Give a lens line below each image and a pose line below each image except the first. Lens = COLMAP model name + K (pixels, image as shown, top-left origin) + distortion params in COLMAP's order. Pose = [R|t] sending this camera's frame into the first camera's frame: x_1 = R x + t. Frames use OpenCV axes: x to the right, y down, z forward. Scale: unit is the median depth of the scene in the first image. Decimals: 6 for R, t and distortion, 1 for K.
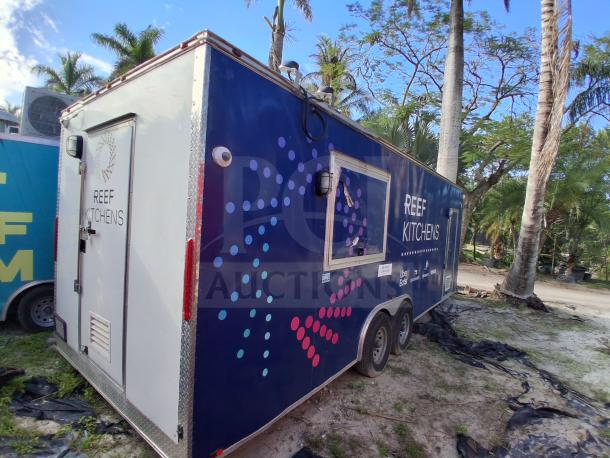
lens RADIAL K [[306.0, 0, 306.3], [0, 306.0, 231.9], [0, 0, 1]] dist [0.003684, -0.047502]
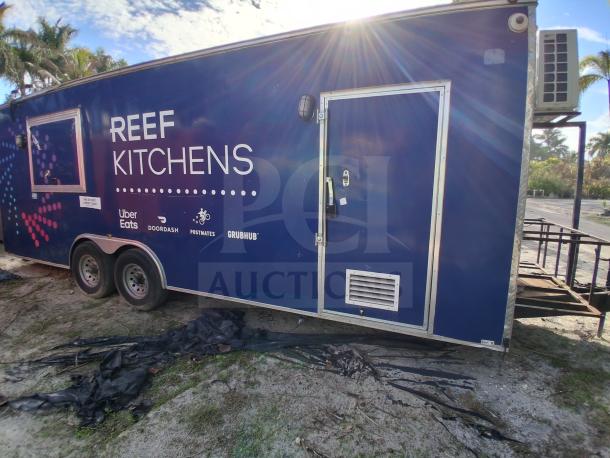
lens RADIAL K [[306.0, 0, 306.3], [0, 306.0, 231.9], [0, 0, 1]] dist [0.003684, -0.047502]
pose [[0.246989, 0.097637, -0.964087, 1.538459], [-0.032372, 0.995187, 0.092493, 0.113201], [0.968477, 0.008365, 0.248961, 1.558496]]
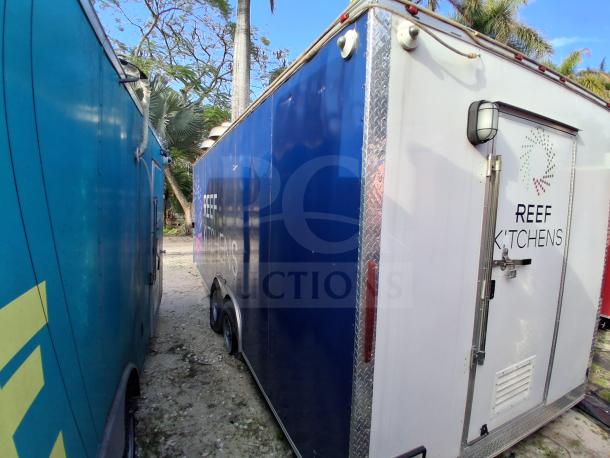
lens RADIAL K [[306.0, 0, 306.3], [0, 306.0, 231.9], [0, 0, 1]] dist [0.003684, -0.047502]
pose [[0.459344, -0.127405, 0.879074, -1.076834], [0.037505, 0.991559, 0.124109, -0.124684], [-0.887466, -0.024039, 0.460246, 0.771865]]
